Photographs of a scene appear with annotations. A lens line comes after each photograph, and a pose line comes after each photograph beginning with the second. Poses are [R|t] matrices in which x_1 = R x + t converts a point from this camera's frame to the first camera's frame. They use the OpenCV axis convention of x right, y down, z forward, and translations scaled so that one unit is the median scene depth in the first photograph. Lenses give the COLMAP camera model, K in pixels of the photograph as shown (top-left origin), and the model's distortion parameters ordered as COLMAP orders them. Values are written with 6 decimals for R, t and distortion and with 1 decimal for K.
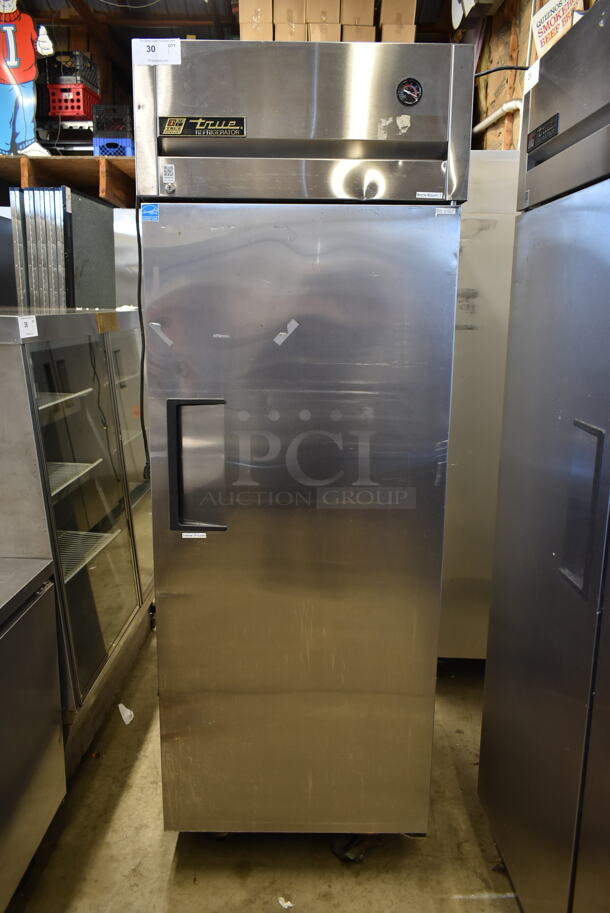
lens RADIAL K [[720.5, 0, 306.0], [0, 720.5, 453.8], [0, 0, 1]] dist [-0.009205, 0.006370]
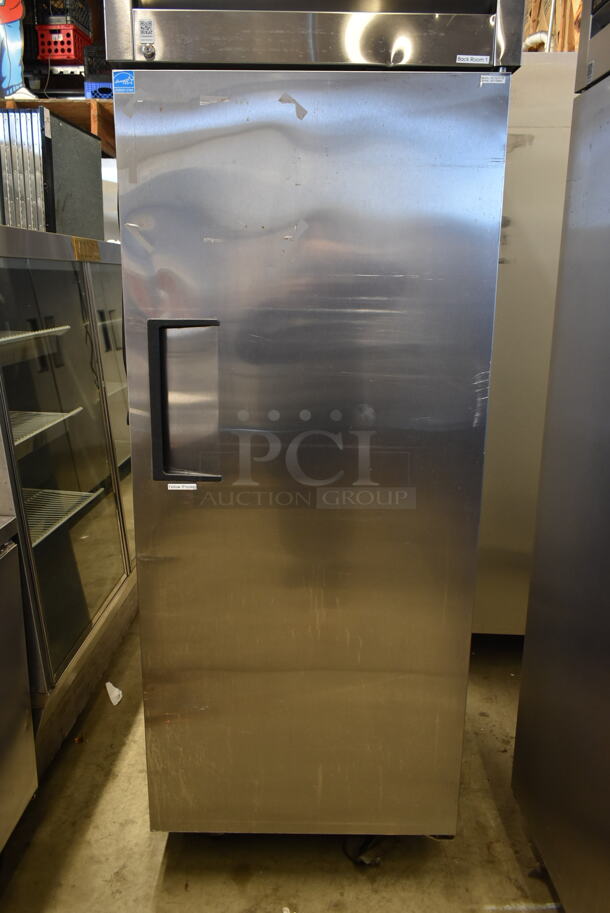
lens RADIAL K [[720.0, 0, 305.0], [0, 720.0, 456.5], [0, 0, 1]] dist [-0.003078, 0.003059]
pose [[0.999981, 0.002041, -0.005731, -0.006794], [-0.001829, 0.999325, 0.036683, 0.038188], [0.005802, -0.036672, 0.999311, 0.136415]]
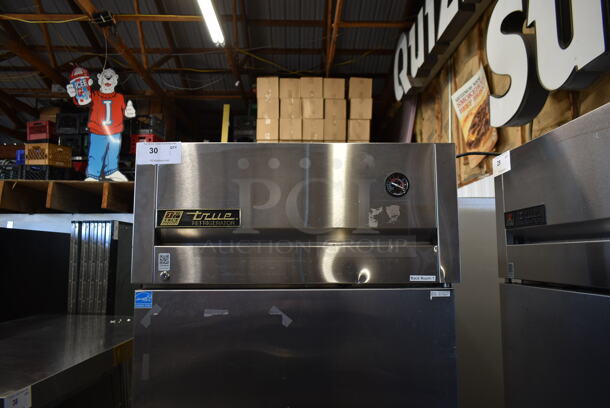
lens RADIAL K [[481.0, 0, 305.0], [0, 481.0, 204.0], [0, 0, 1]] dist [-0.003078, 0.003059]
pose [[0.999920, -0.011224, 0.005826, 0.003040], [0.012465, 0.952451, -0.304438, -0.188063], [-0.002132, 0.304486, 0.952514, 0.240716]]
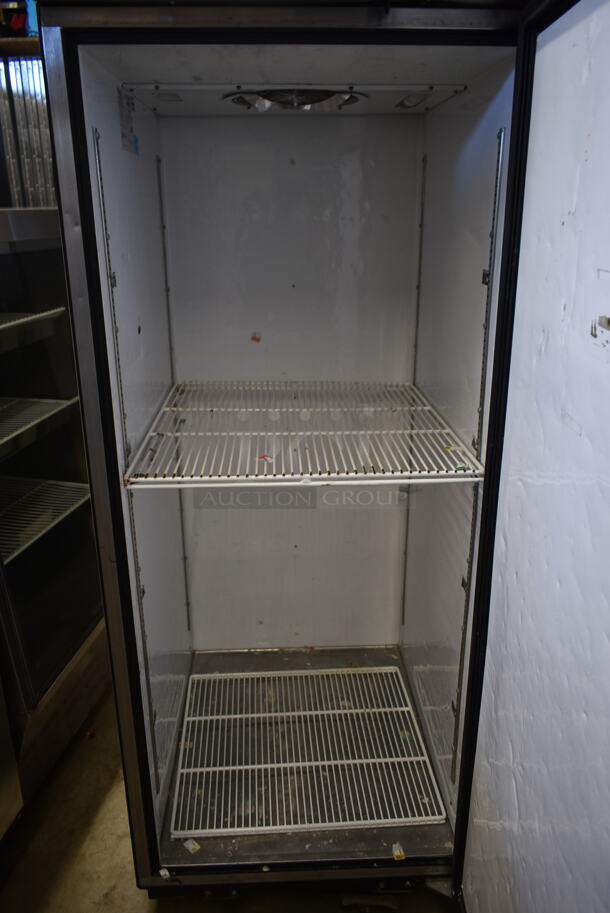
lens RADIAL K [[720.5, 0, 306.0], [0, 720.5, 453.8], [0, 0, 1]] dist [-0.009205, 0.006370]
pose [[0.992992, 0.017815, -0.116833, 0.073893], [-0.003055, 0.992113, 0.125312, -0.033676], [0.118144, -0.124077, 0.985214, 0.244730]]
